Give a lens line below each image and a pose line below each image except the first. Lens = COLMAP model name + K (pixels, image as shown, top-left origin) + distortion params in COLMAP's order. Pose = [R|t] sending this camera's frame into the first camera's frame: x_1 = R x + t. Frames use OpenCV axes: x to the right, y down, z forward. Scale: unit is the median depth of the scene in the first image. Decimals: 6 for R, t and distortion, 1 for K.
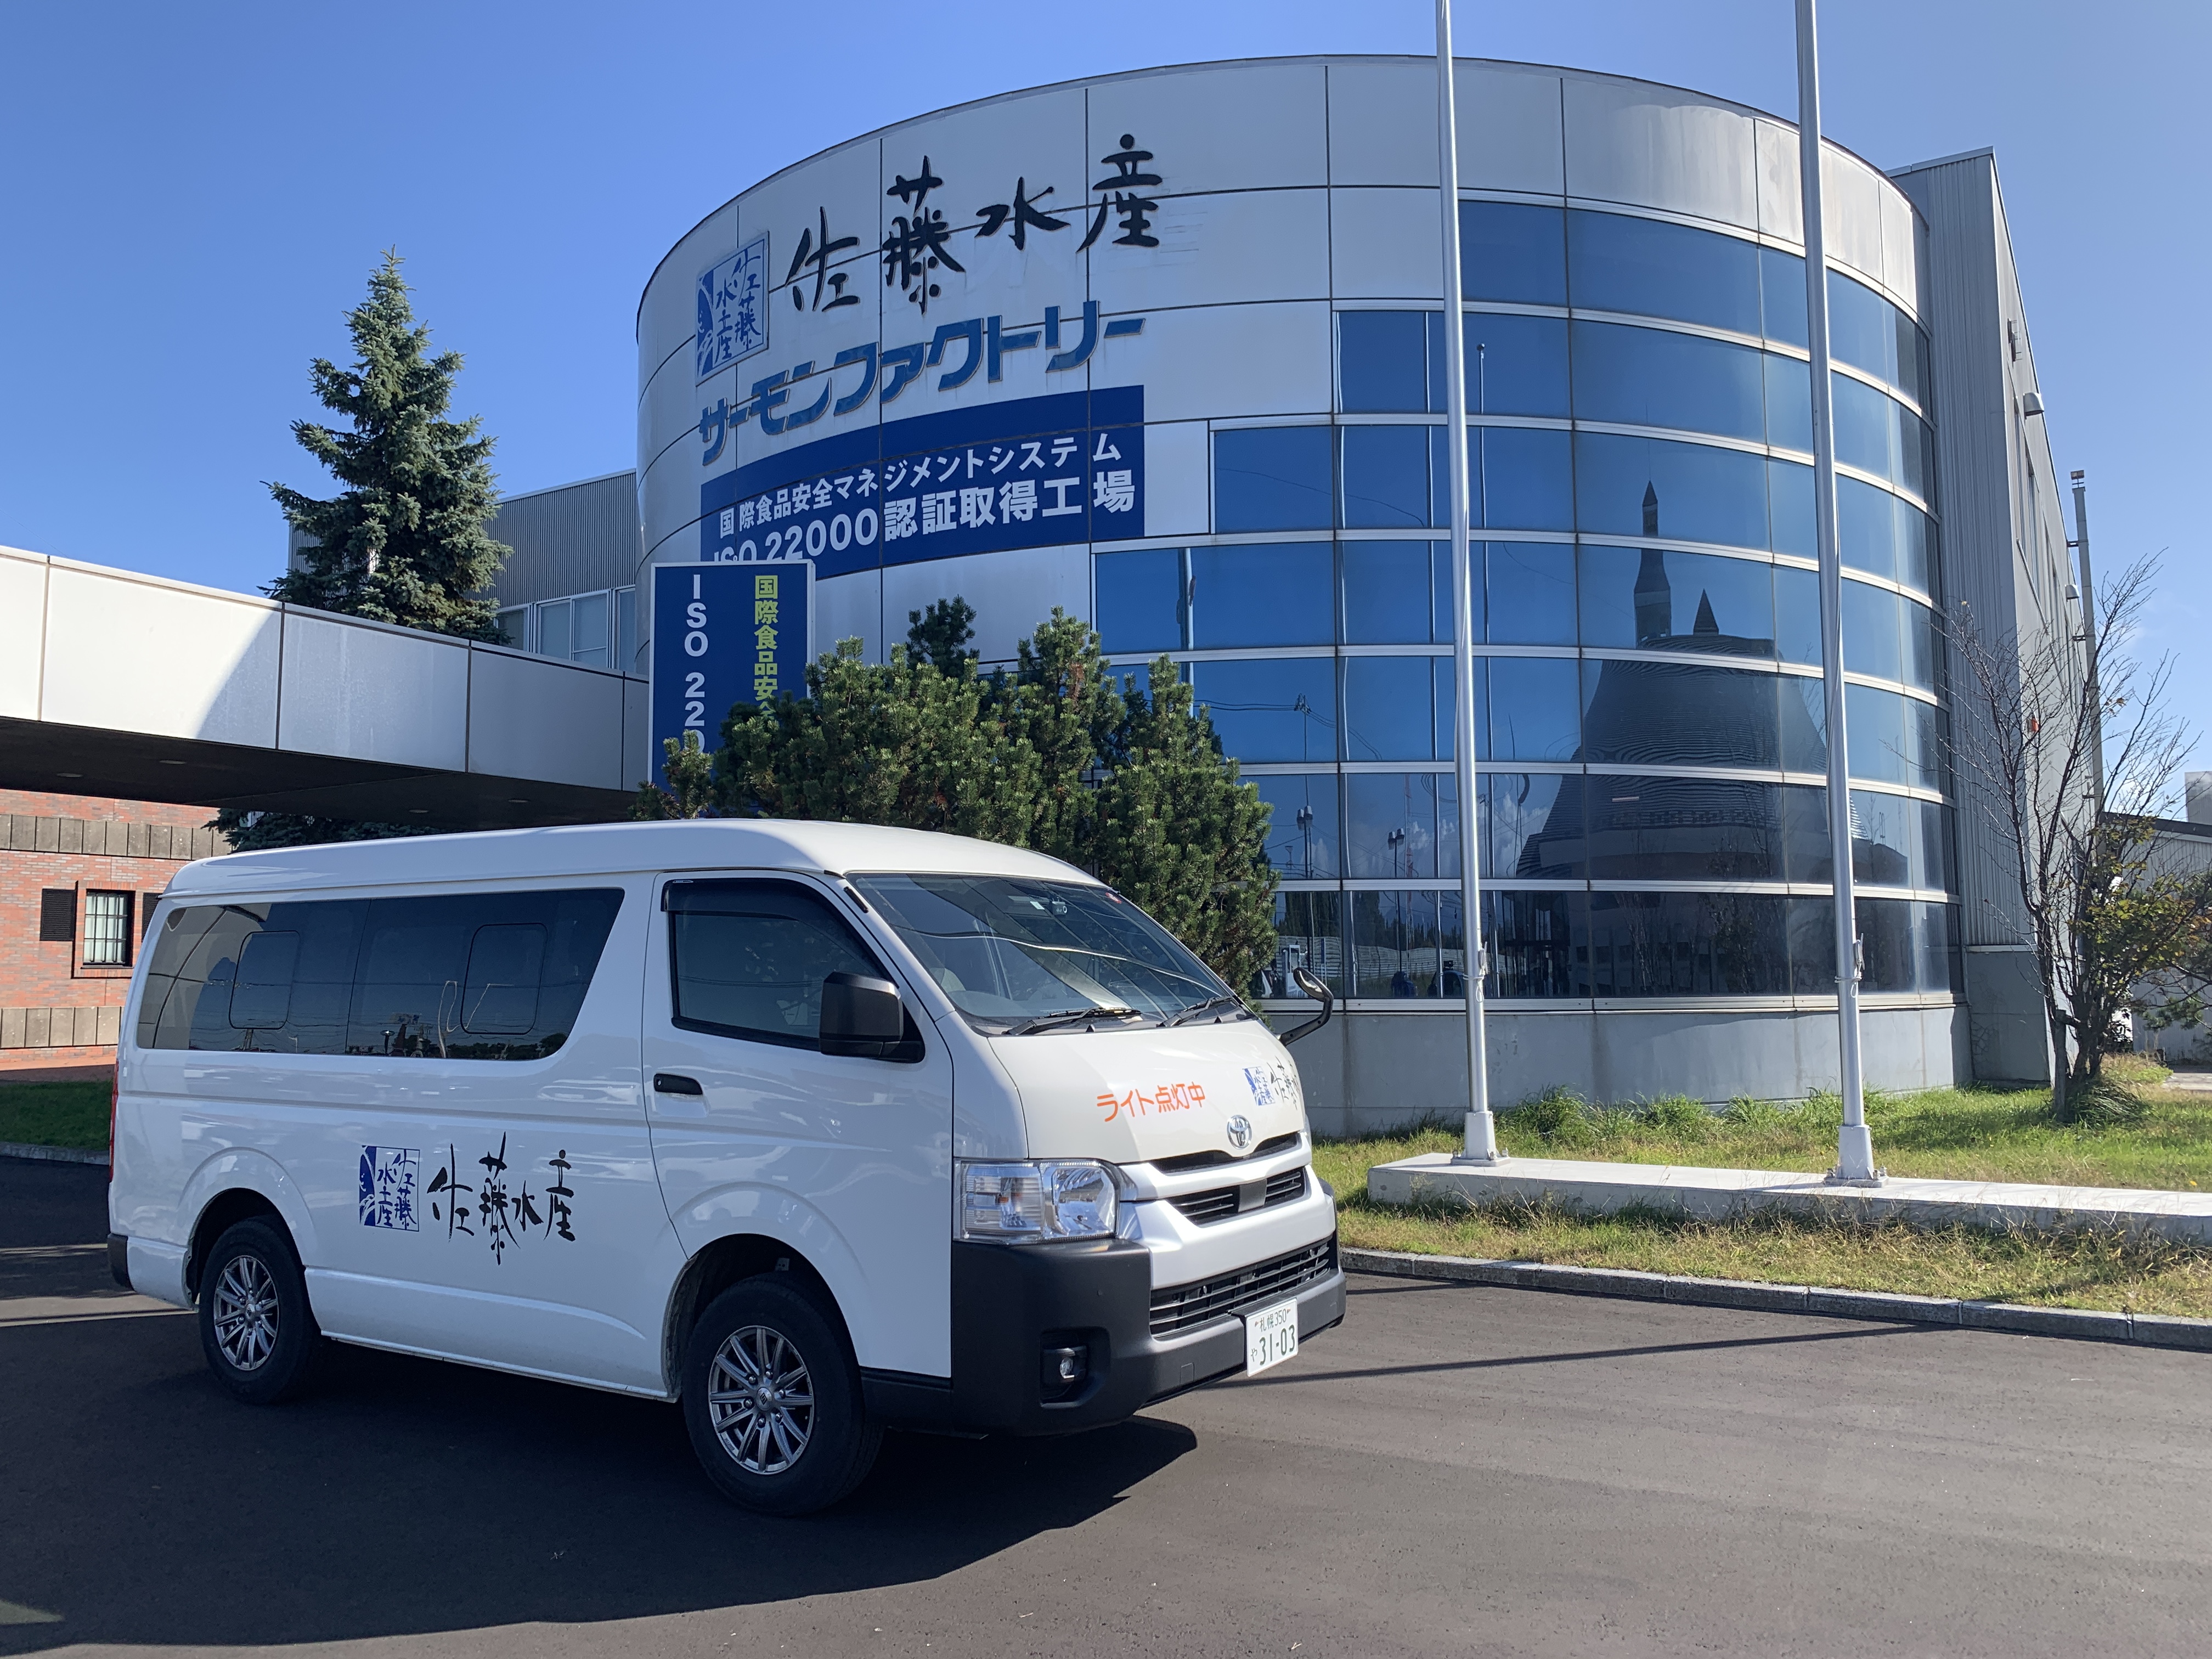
lens RADIAL K [[1721.5, 0, 1106.0], [0, 1721.5, 829.5], [0, 0, 1]] dist [0.106375, -0.166014]
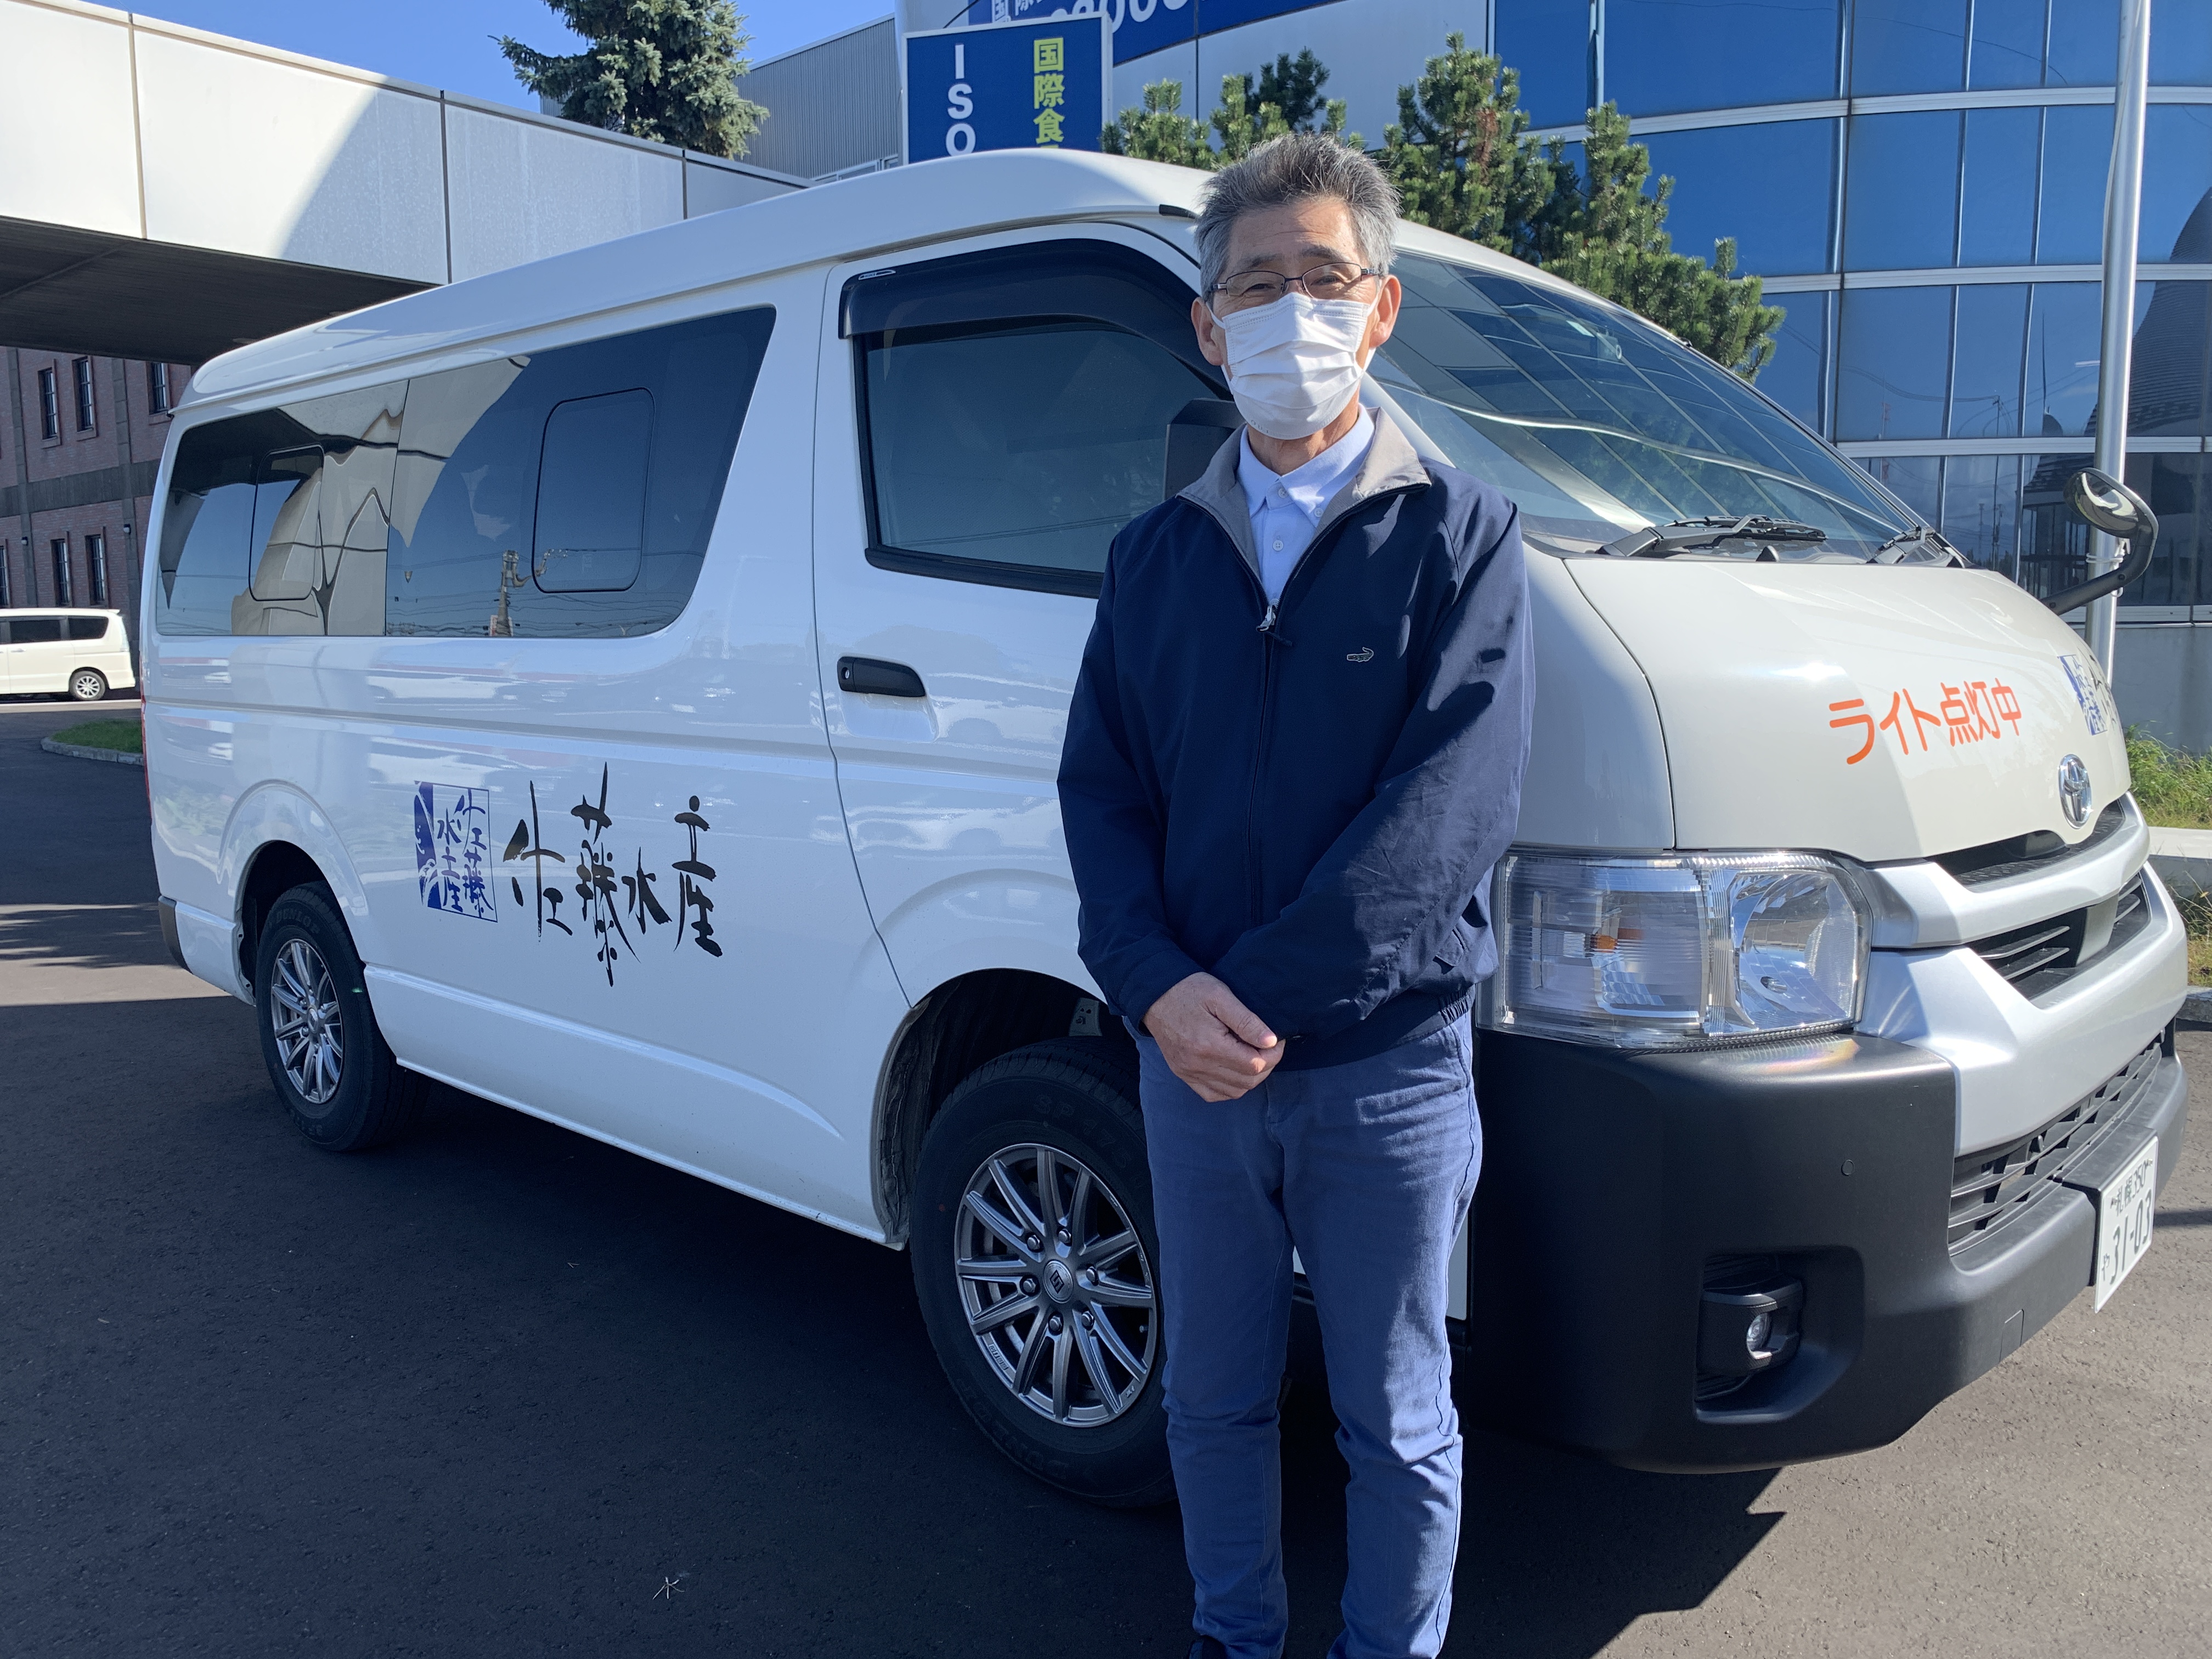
lens RADIAL K [[1720.1, 0, 1106.0], [0, 1720.1, 829.5], [0, 0, 1]] dist [0.002476, -0.008619]
pose [[0.986063, 0.020217, -0.165142, -0.039393], [0.013598, 0.979475, 0.201106, 0.036594], [0.165818, -0.200549, 0.965549, 0.208862]]
